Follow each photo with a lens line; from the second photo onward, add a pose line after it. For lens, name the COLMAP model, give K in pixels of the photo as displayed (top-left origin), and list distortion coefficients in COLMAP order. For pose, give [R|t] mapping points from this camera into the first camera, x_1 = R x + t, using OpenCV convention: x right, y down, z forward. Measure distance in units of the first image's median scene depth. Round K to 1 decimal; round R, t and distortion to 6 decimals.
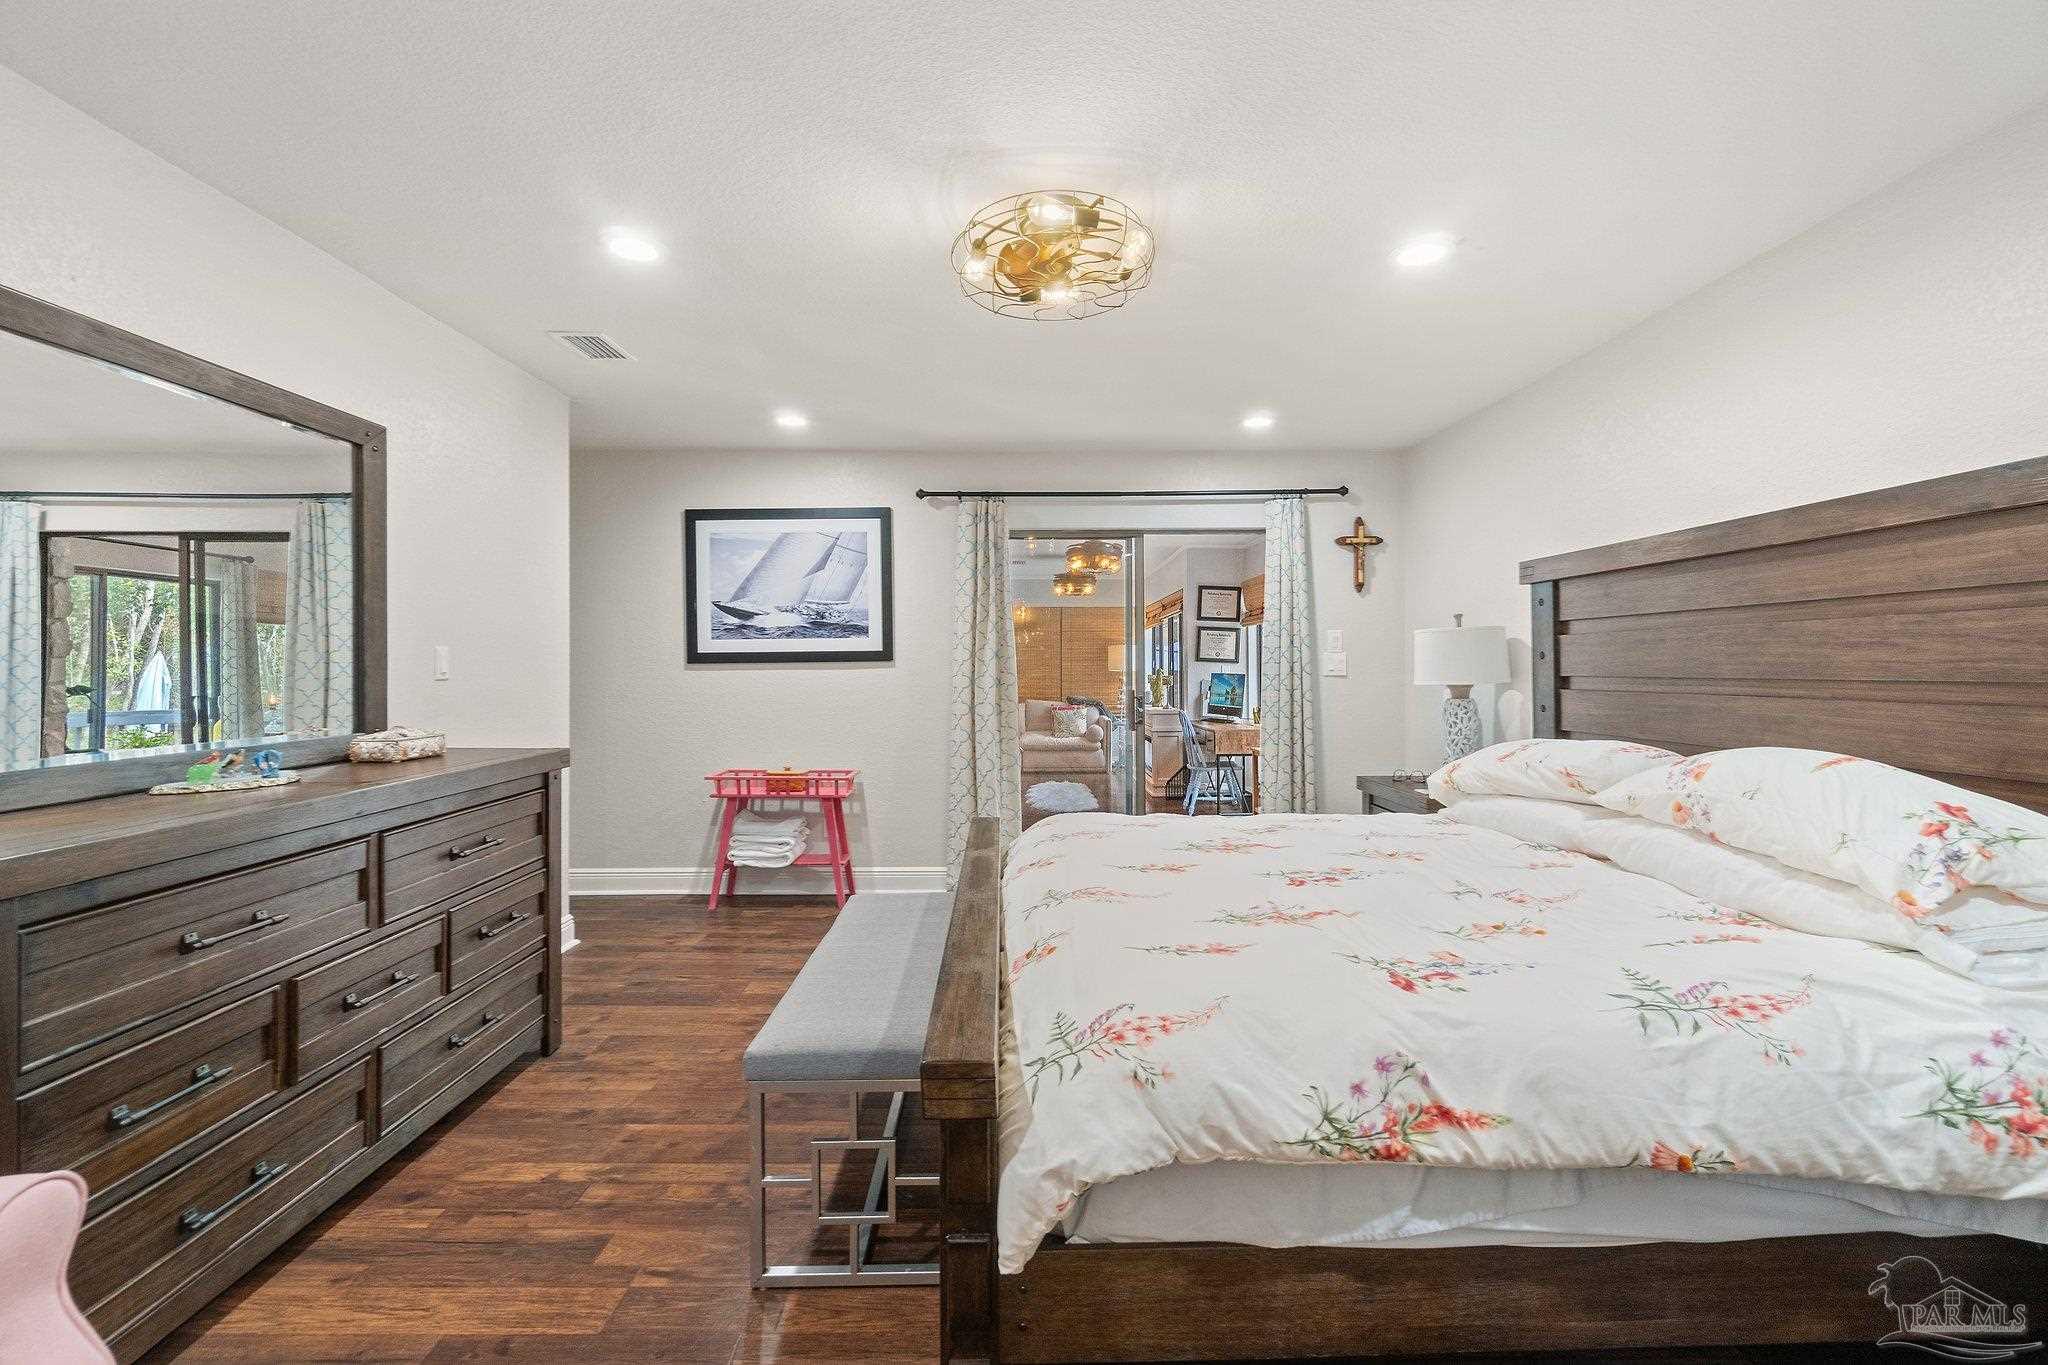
lens RADIAL K [[895.0, 0, 1023.7], [0, 895.0, 672.6], [0, 0, 1]] dist [-0.000641, 0.000437]
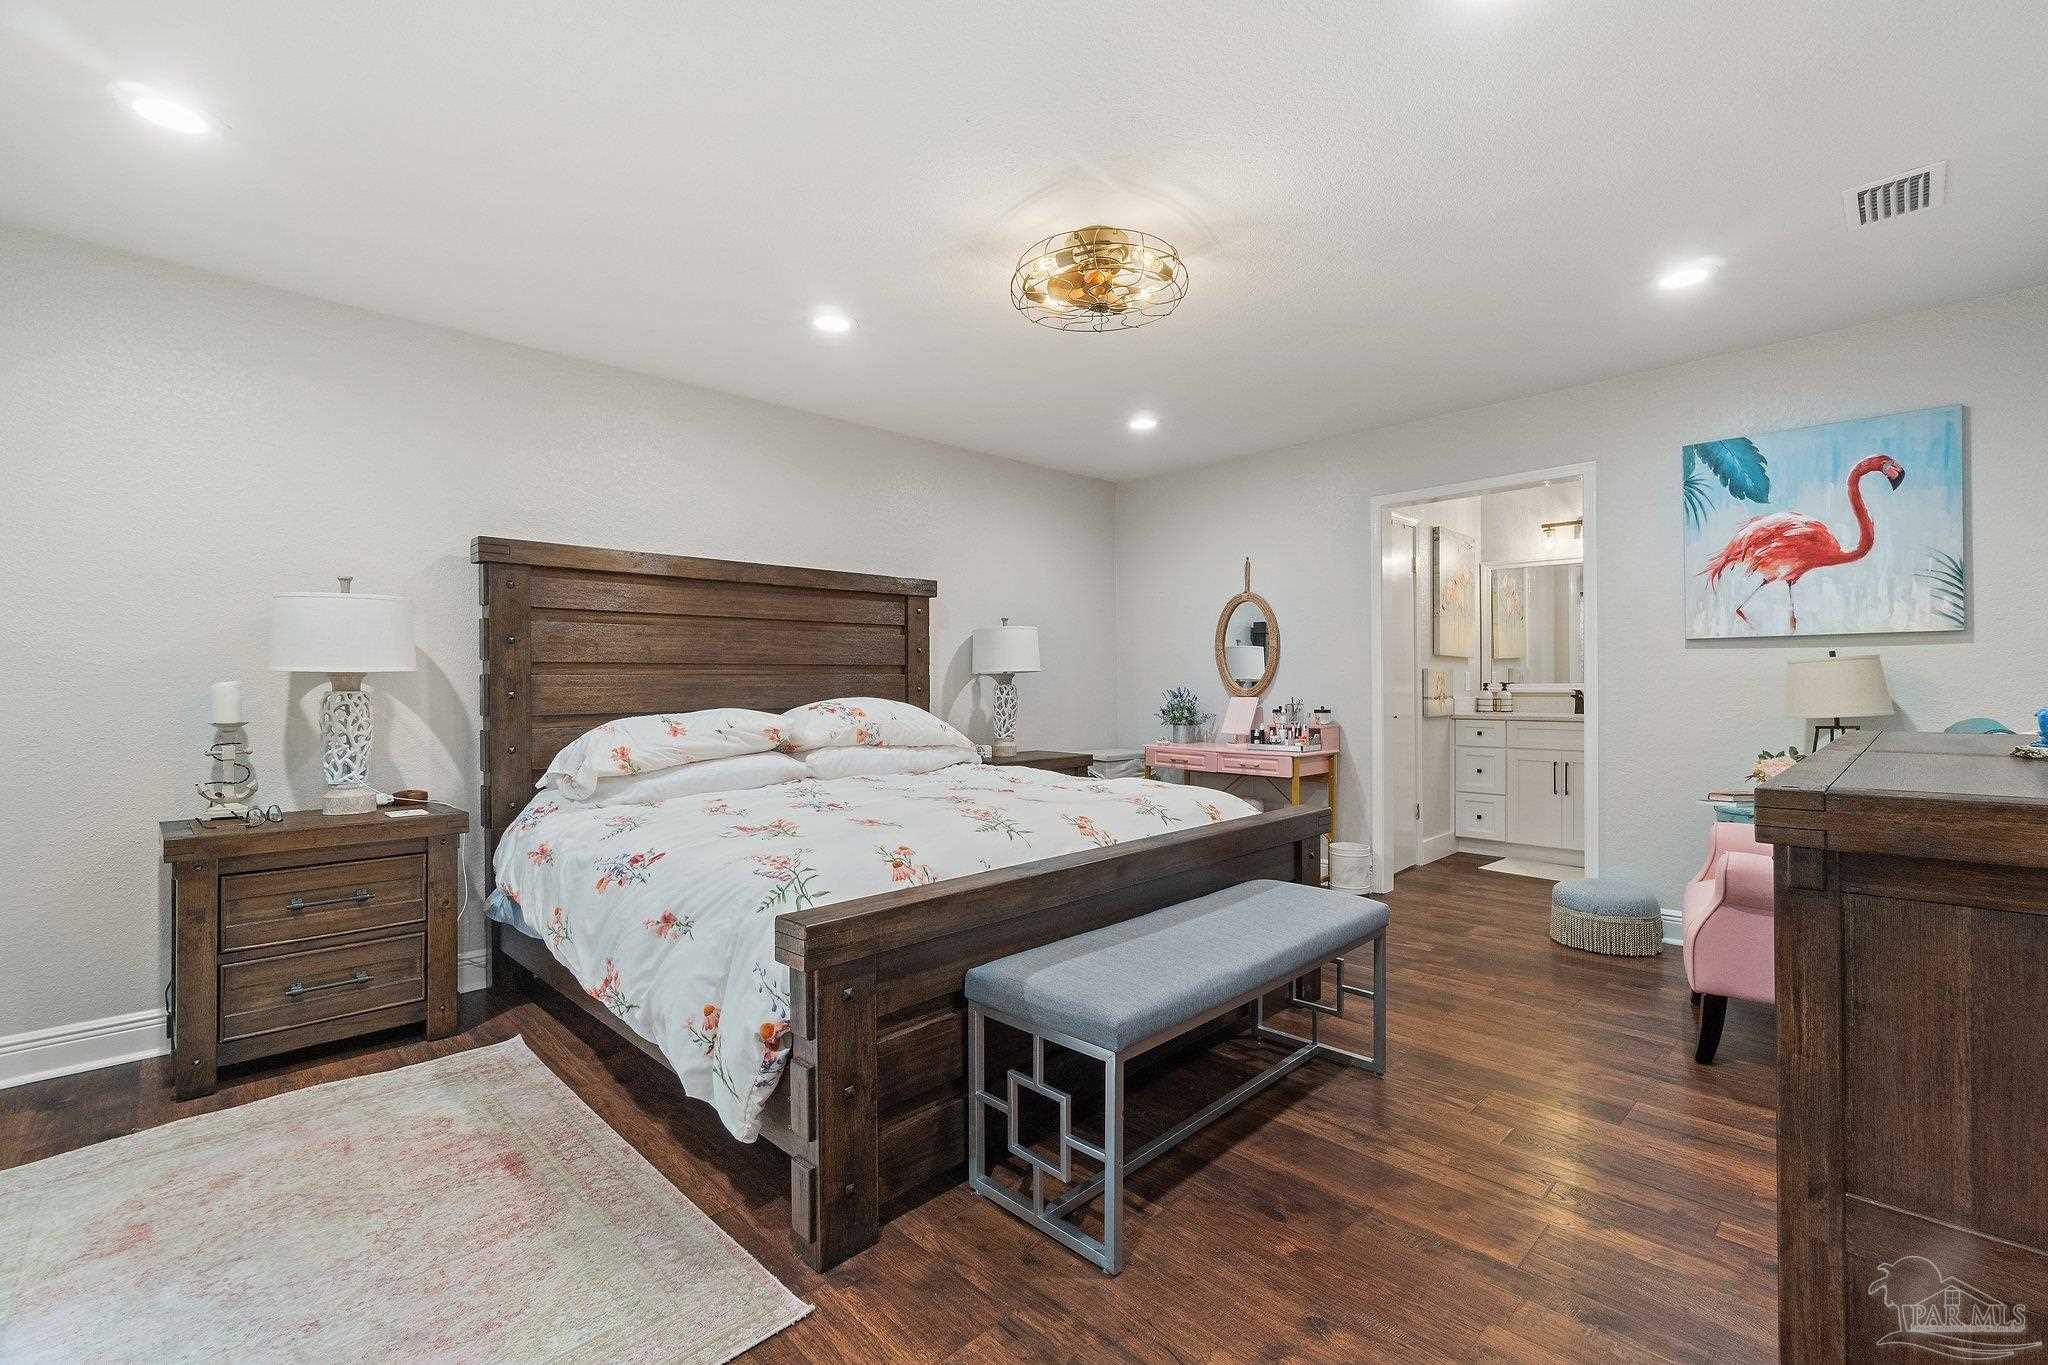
lens RADIAL K [[895.0, 0, 1026.9], [0, 895.0, 678.7], [0, 0, 1]] dist [-0.000641, 0.000437]
pose [[-0.697591, 0.010962, 0.716412, -0.327228], [0.015034, 0.999887, -0.000660, 0.019986], [-0.716338, 0.010311, -0.697677, 0.840896]]
